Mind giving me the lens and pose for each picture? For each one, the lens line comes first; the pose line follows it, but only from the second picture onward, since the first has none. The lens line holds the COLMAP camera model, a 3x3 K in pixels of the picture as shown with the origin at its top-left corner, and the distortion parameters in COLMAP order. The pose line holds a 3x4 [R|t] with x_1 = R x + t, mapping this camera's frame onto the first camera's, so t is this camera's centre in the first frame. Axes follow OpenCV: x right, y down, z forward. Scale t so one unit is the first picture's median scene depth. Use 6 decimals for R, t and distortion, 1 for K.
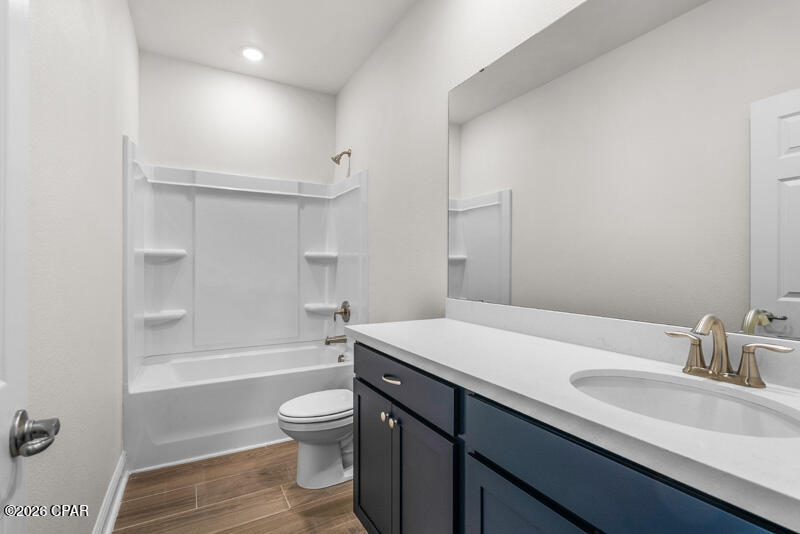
lens RADIAL K [[380.0, 0, 397.6], [0, 380.0, 266.0], [0, 0, 1]] dist [-0.000206, 0.000355]
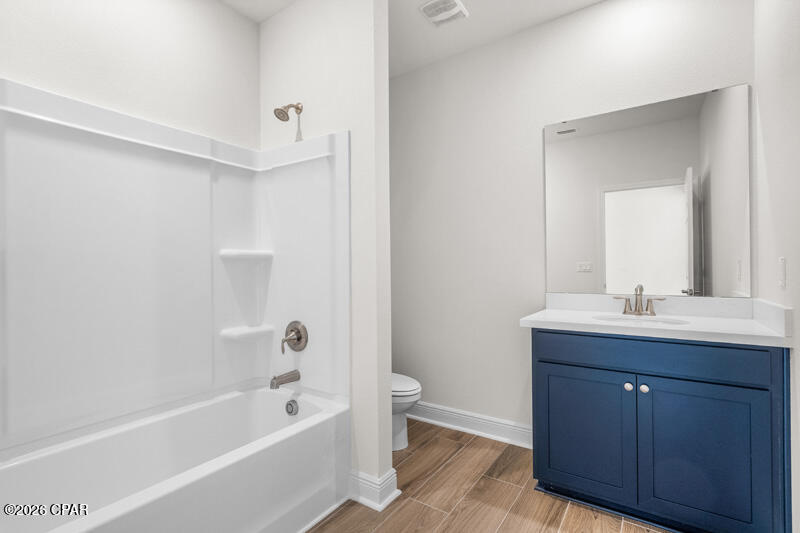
lens RADIAL K [[380.0, 0, 402.8], [0, 380.0, 268.5], [0, 0, 1]] dist [-0.000206, 0.000355]
pose [[0.880472, -0.003030, 0.474088, -0.283420], [0.006172, 0.999968, -0.005070, 0.001695], [-0.474058, 0.007390, 0.880463, 0.290251]]
